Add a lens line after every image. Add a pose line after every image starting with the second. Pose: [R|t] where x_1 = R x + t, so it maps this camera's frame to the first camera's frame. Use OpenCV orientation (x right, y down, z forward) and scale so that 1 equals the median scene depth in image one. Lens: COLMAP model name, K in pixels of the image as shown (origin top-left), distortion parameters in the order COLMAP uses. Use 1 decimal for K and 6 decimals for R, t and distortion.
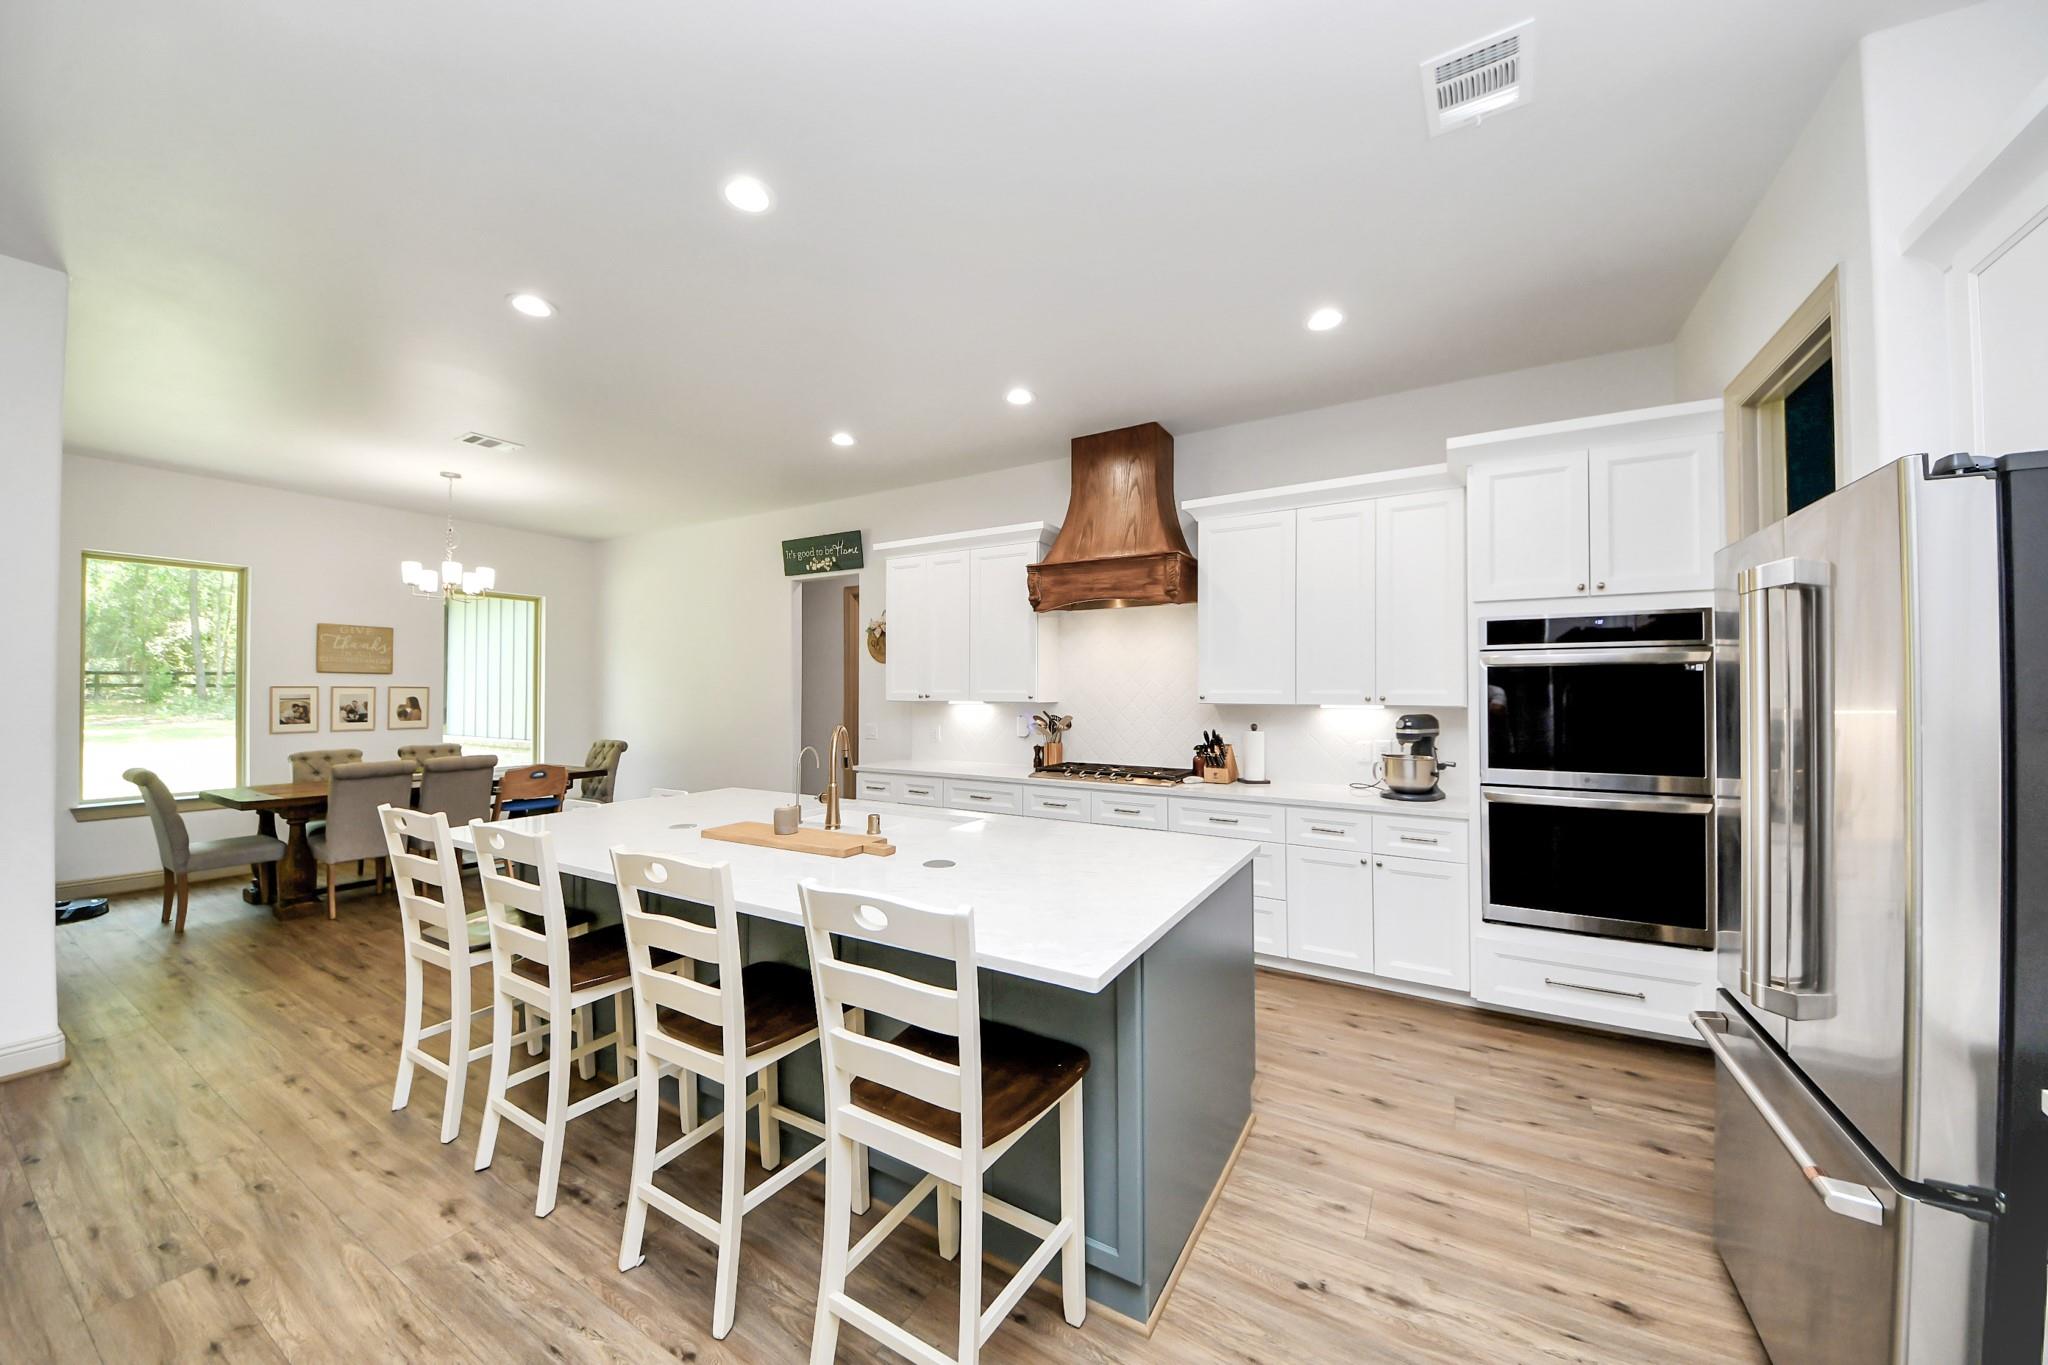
lens RADIAL K [[727.8, 0, 1016.2], [0, 727.8, 687.2], [0, 0, 1]] dist [0.000183, 0.000100]
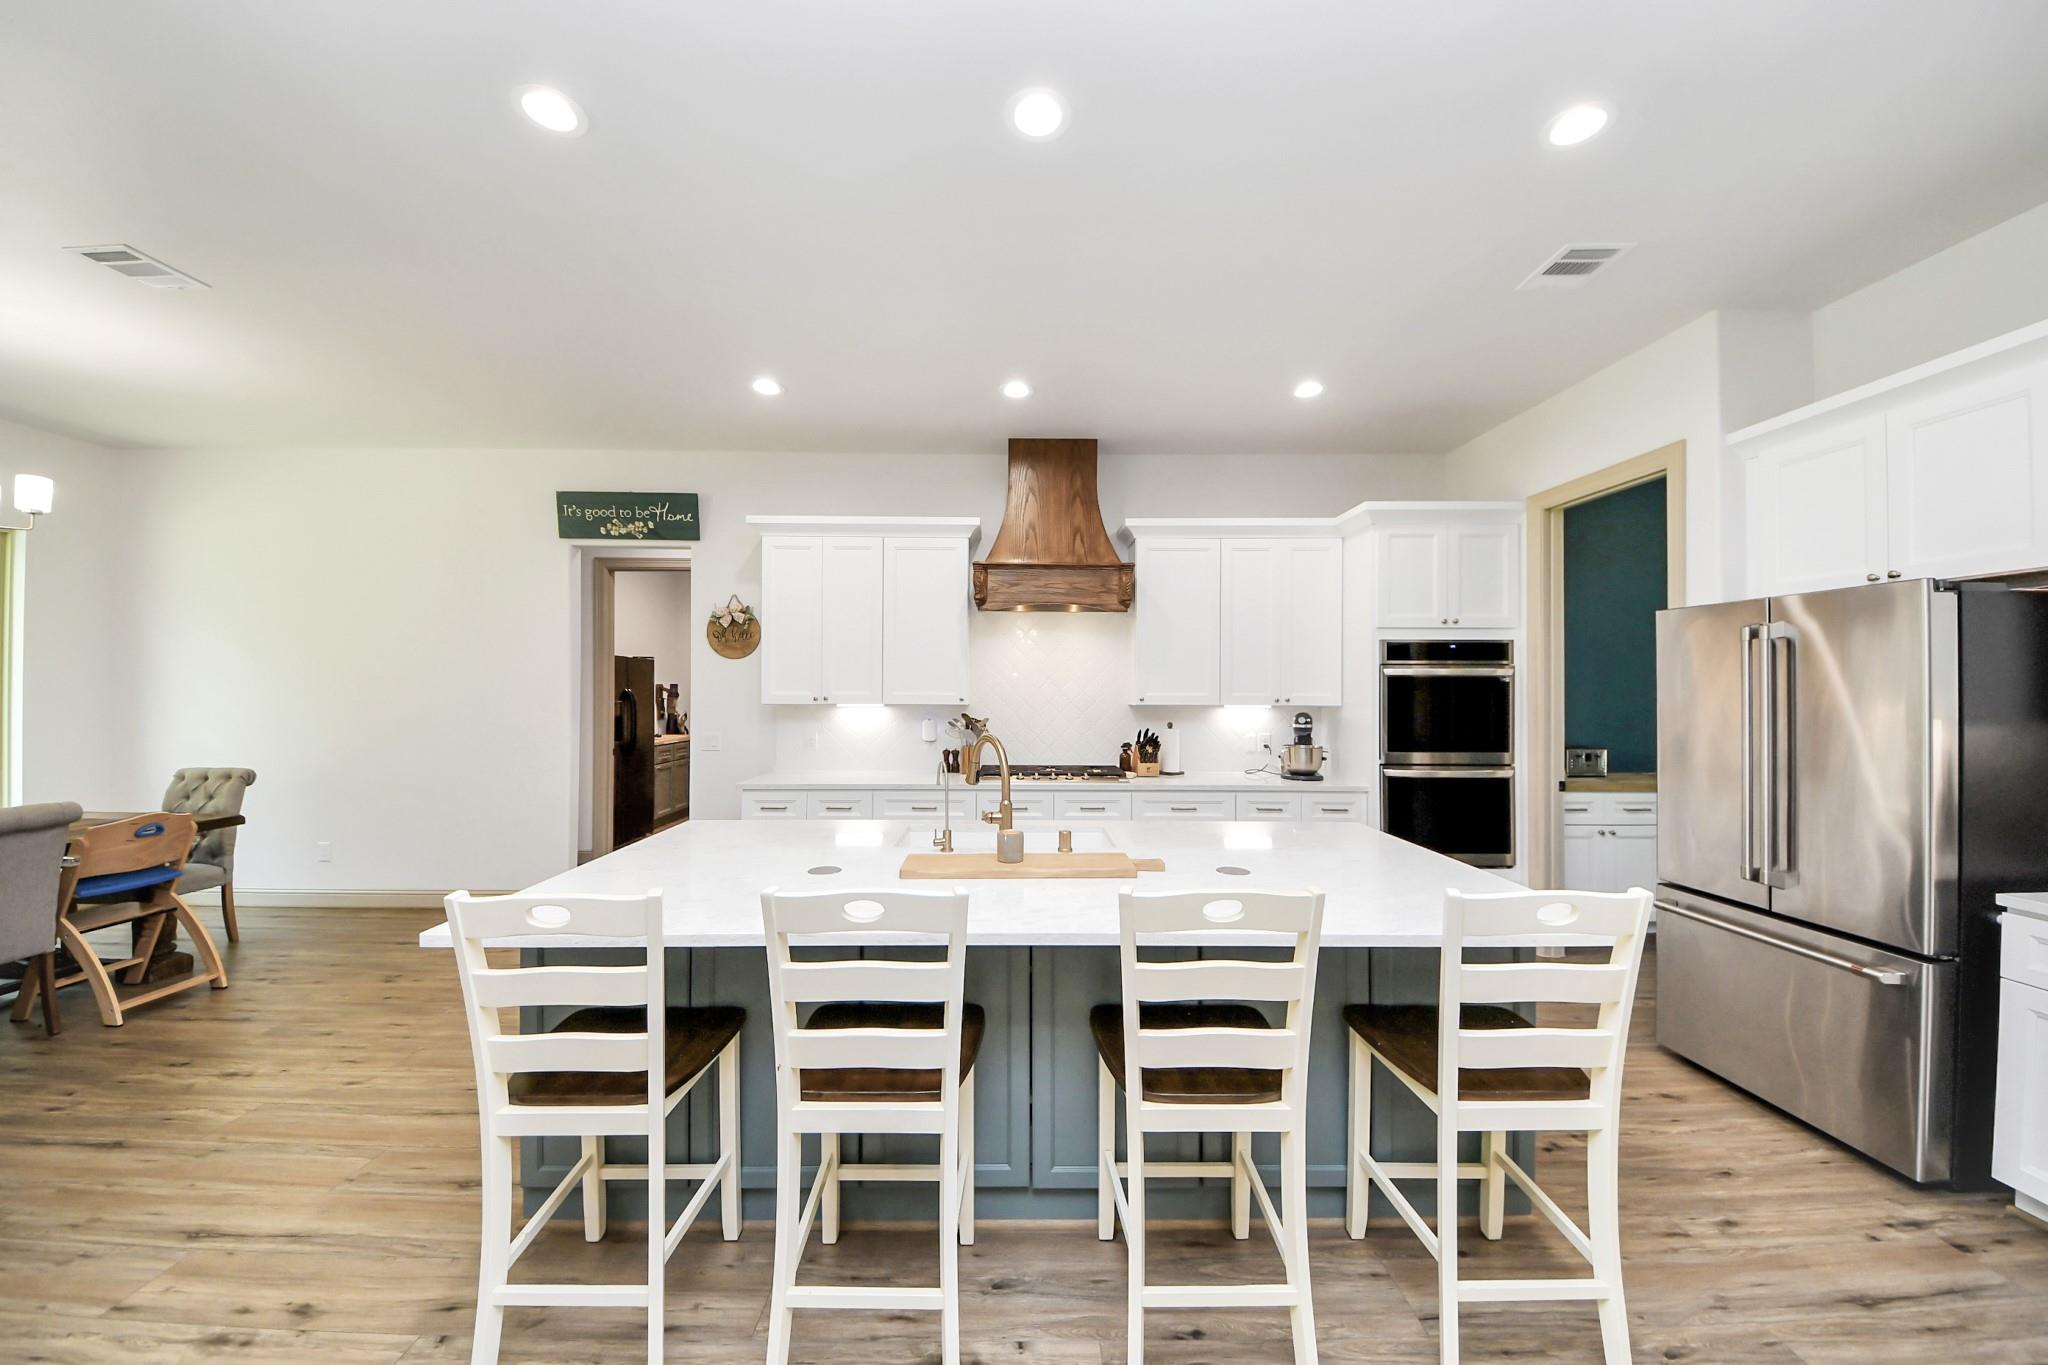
lens RADIAL K [[727.8, 0, 1018.6], [0, 727.8, 688.5], [0, 0, 1]] dist [0.000183, 0.000100]
pose [[0.850732, 0.004729, 0.525579, -0.468864], [-0.007277, 0.999970, 0.002782, -0.003613], [-0.525550, -0.006192, 0.850740, 0.162169]]
